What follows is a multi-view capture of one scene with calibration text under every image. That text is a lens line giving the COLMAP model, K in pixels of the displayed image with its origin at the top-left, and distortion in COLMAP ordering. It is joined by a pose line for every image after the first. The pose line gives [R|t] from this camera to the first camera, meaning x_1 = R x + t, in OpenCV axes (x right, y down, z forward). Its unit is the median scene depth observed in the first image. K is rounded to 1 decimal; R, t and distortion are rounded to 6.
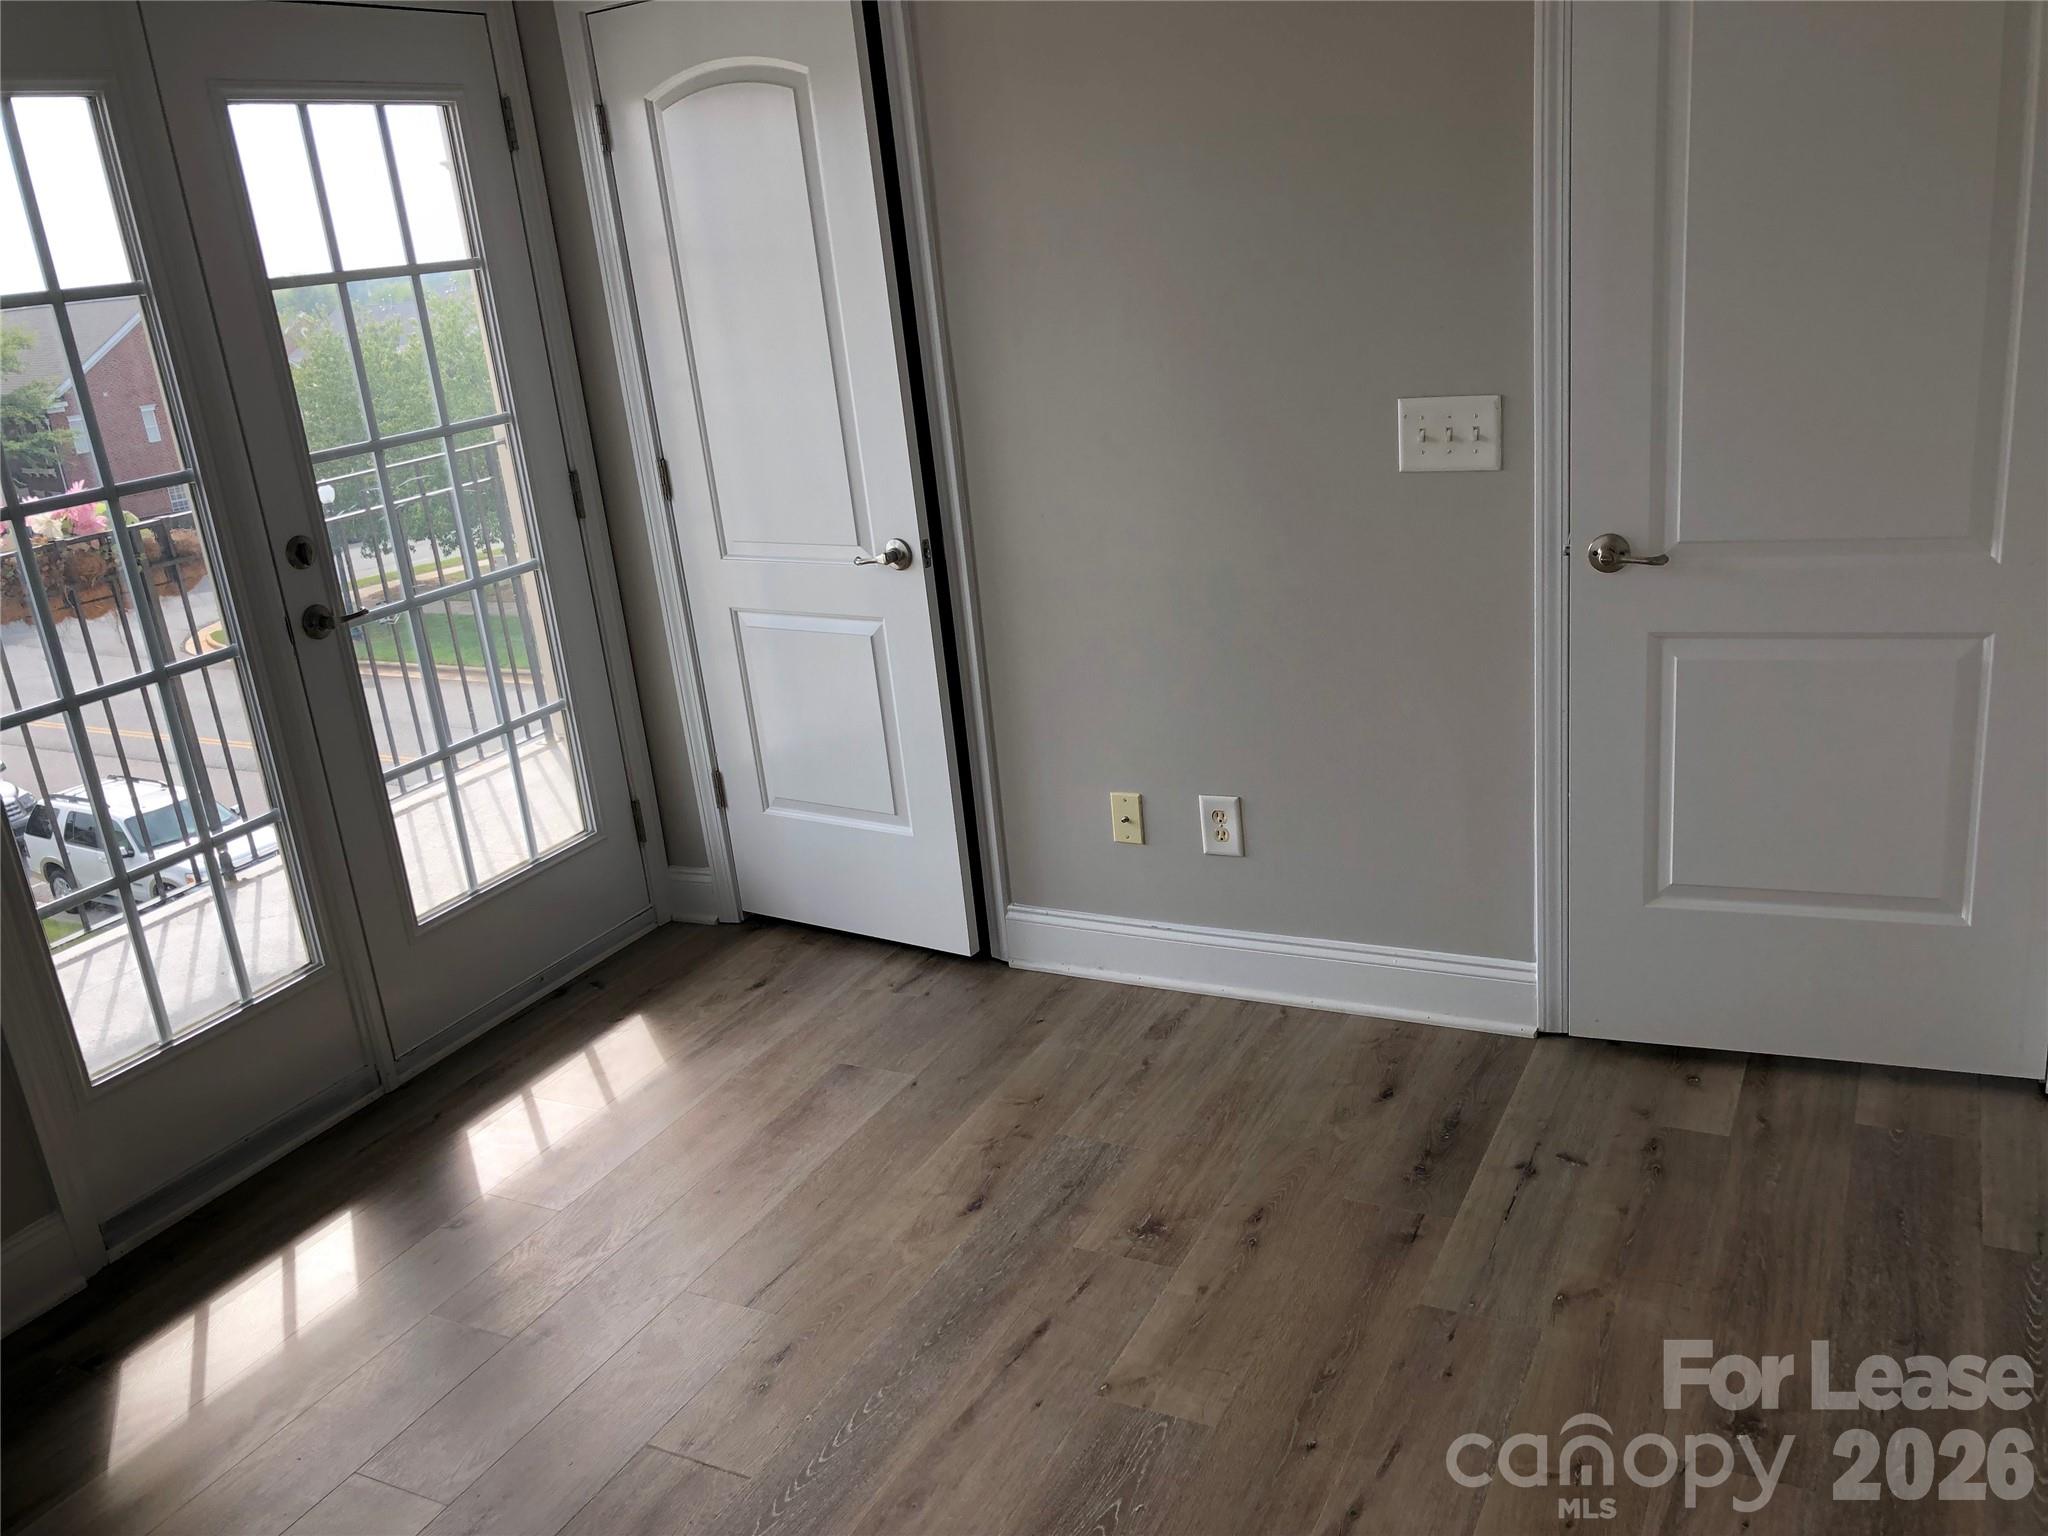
lens RADIAL K [[1701.1, 0, 1024.0], [0, 1701.1, 768.0], [0, 0, 1]] dist [0.069475, -0.006729]
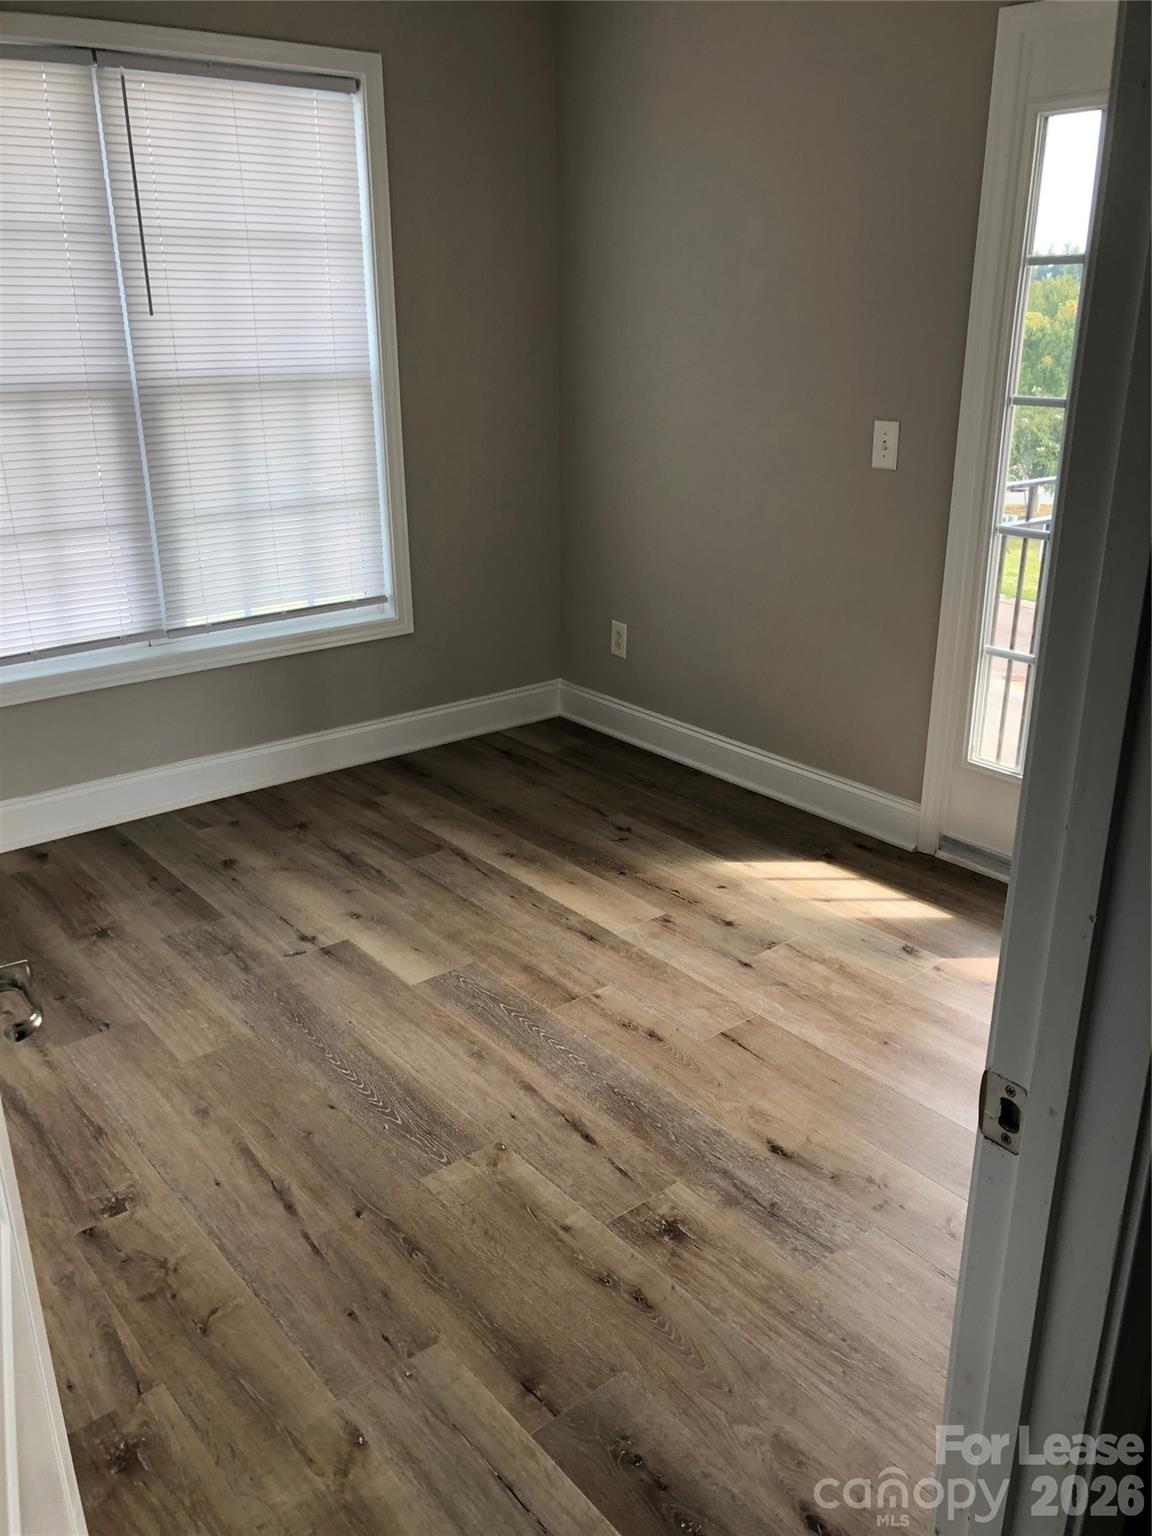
lens RADIAL K [[1275.8, 0, 576.0], [0, 1275.8, 768.0], [0, 0, 1]] dist [0.069475, -0.006729]
pose [[-0.391257, 0.407665, -0.825062, 0.690907], [-0.251553, 0.815014, 0.521990, -0.398135], [0.885234, 0.411779, -0.216330, 1.076429]]
